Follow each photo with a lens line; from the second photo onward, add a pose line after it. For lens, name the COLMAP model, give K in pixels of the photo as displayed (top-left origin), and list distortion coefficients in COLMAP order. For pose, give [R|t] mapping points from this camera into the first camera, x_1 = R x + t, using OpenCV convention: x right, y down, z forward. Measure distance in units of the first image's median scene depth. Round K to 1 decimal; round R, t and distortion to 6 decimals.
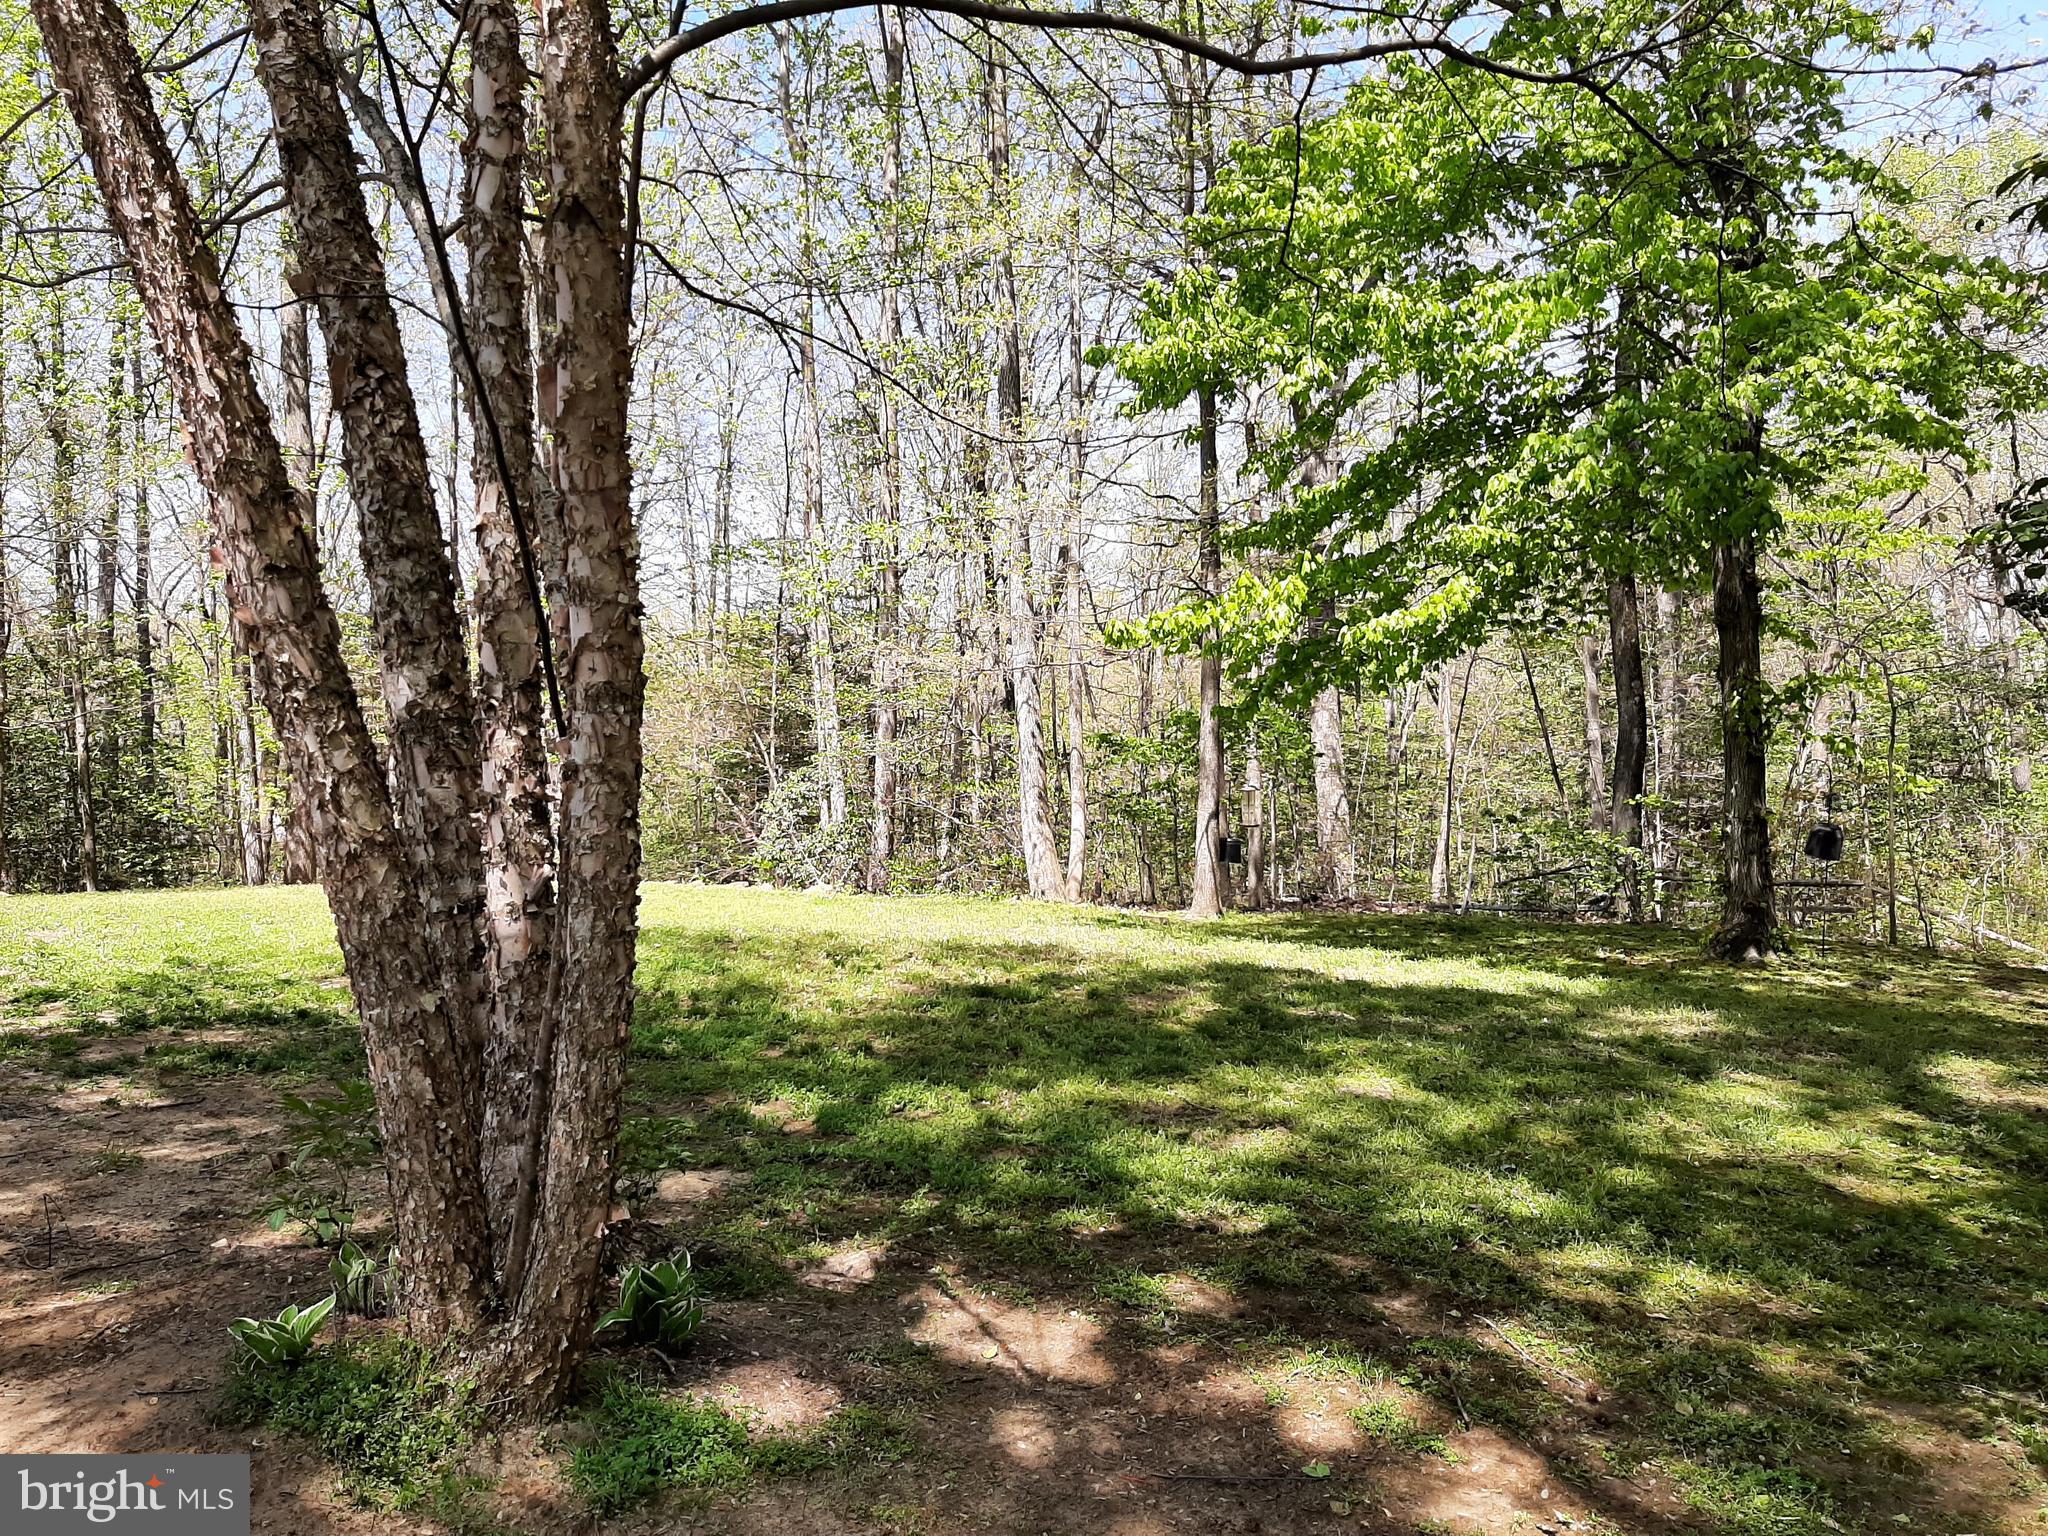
lens RADIAL K [[1544.4, 0, 1026.8], [0, 1544.4, 755.4], [0, 0, 1]] dist [0.007987, -0.005744]
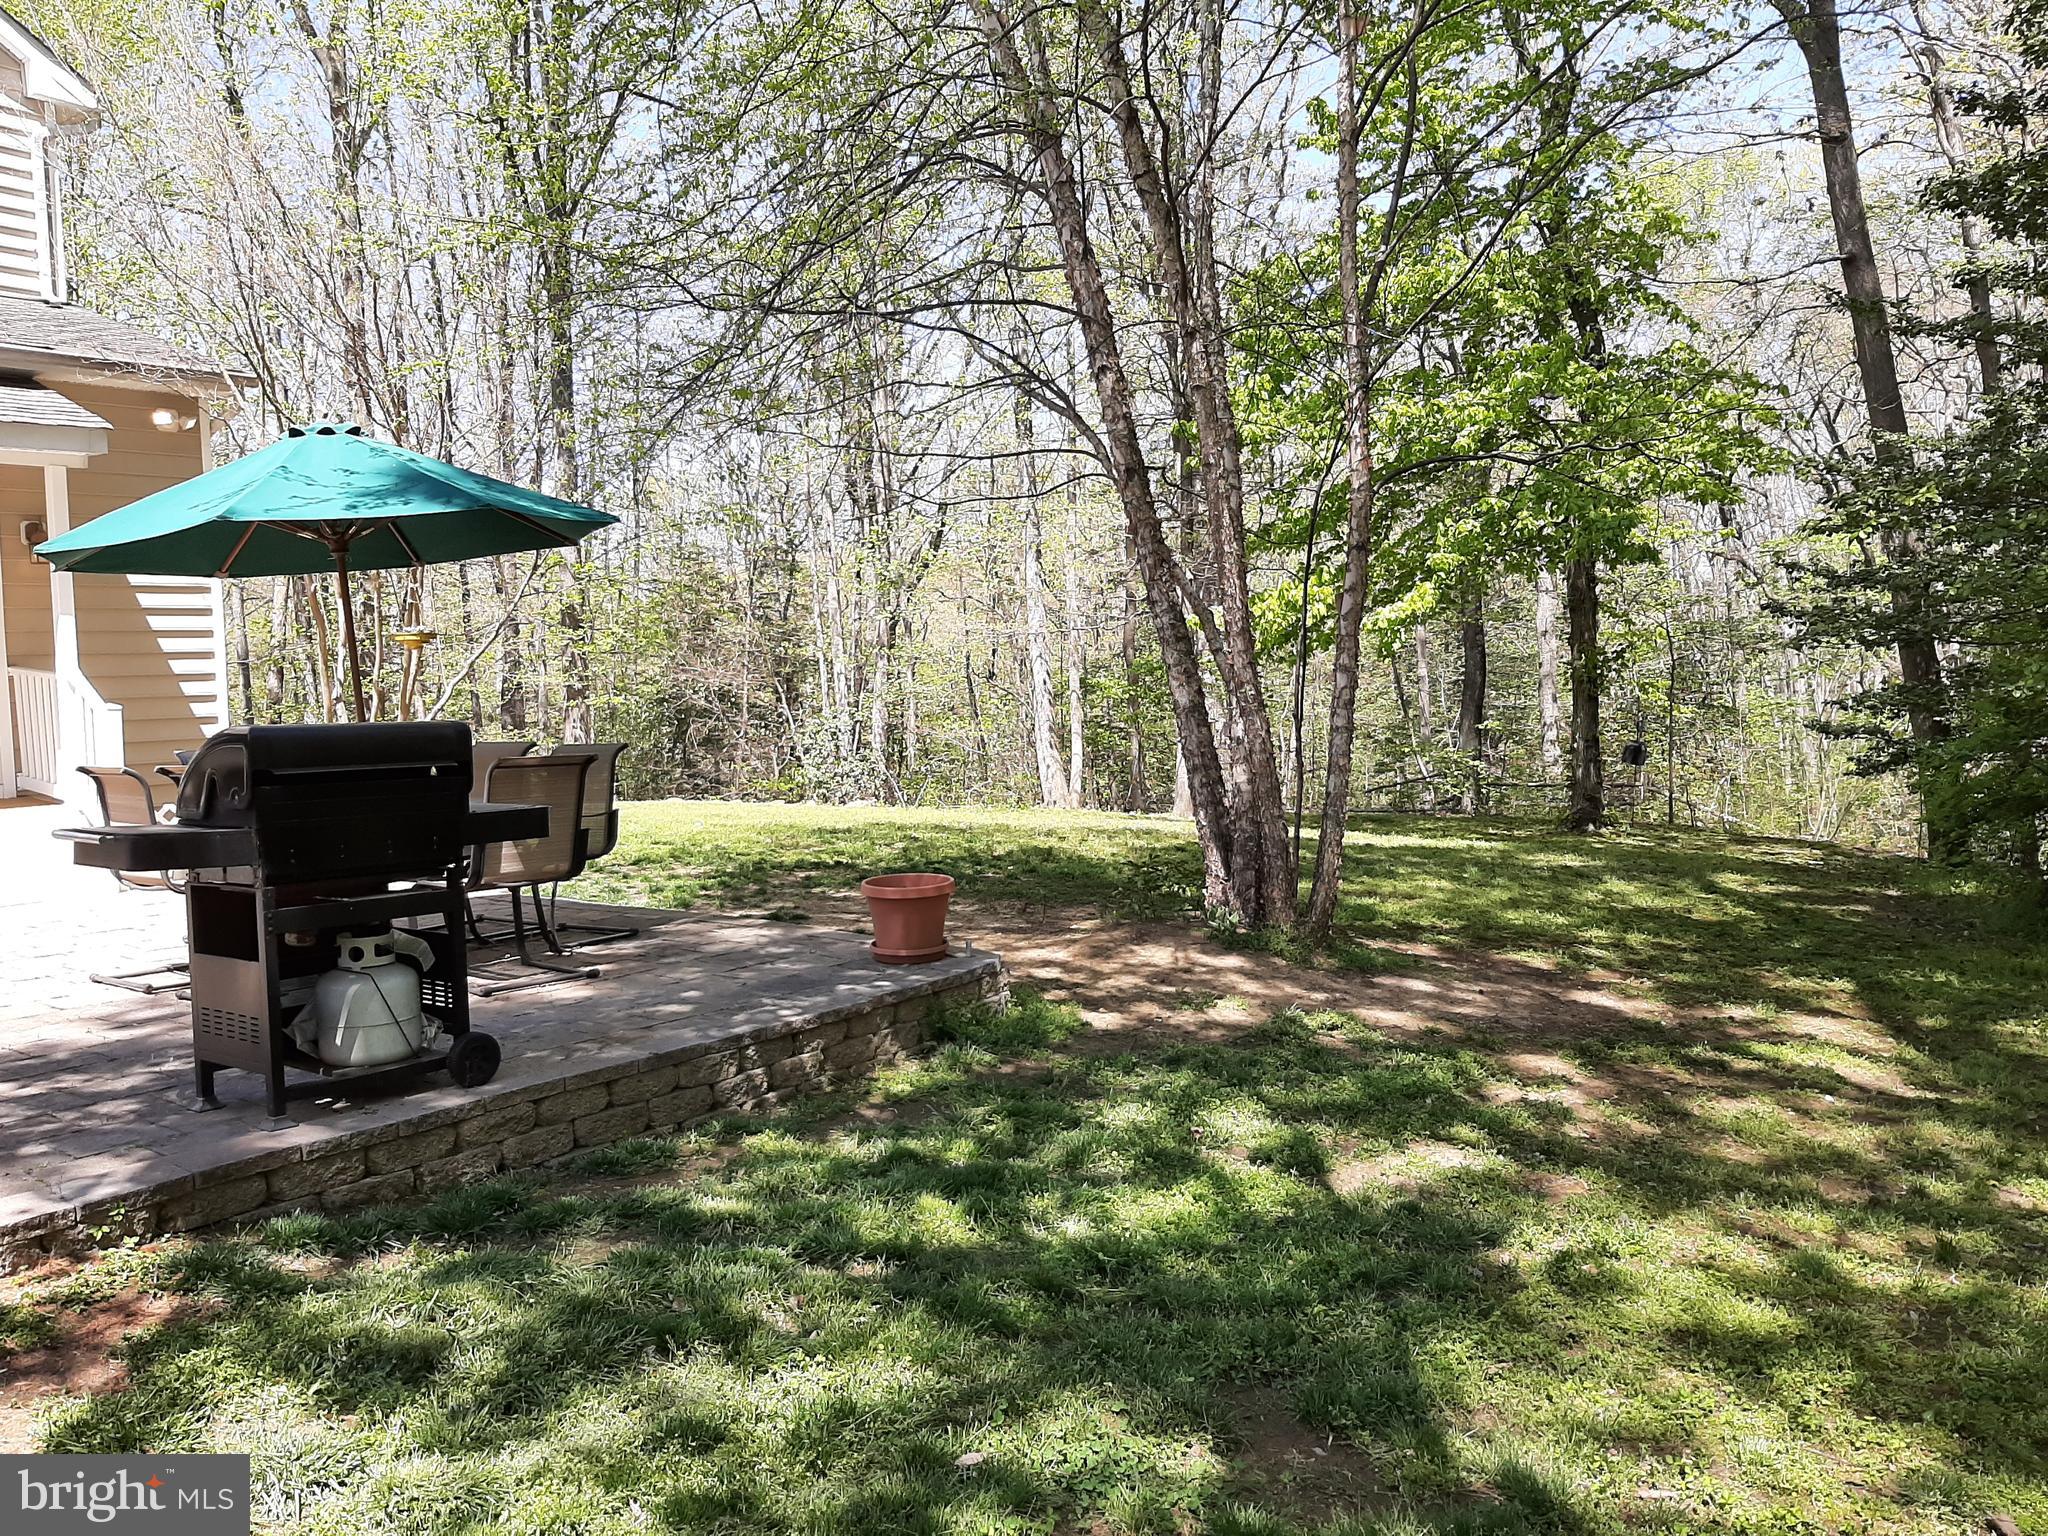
lens RADIAL K [[1544.4, 0, 1020.6], [0, 1544.4, 781.9], [0, 0, 1]] dist [0.007987, -0.005744]
pose [[0.990073, -0.018694, 0.139302, -0.288213], [0.009717, 0.997848, 0.064849, -0.019703], [-0.140215, -0.062852, 0.988124, -0.405911]]
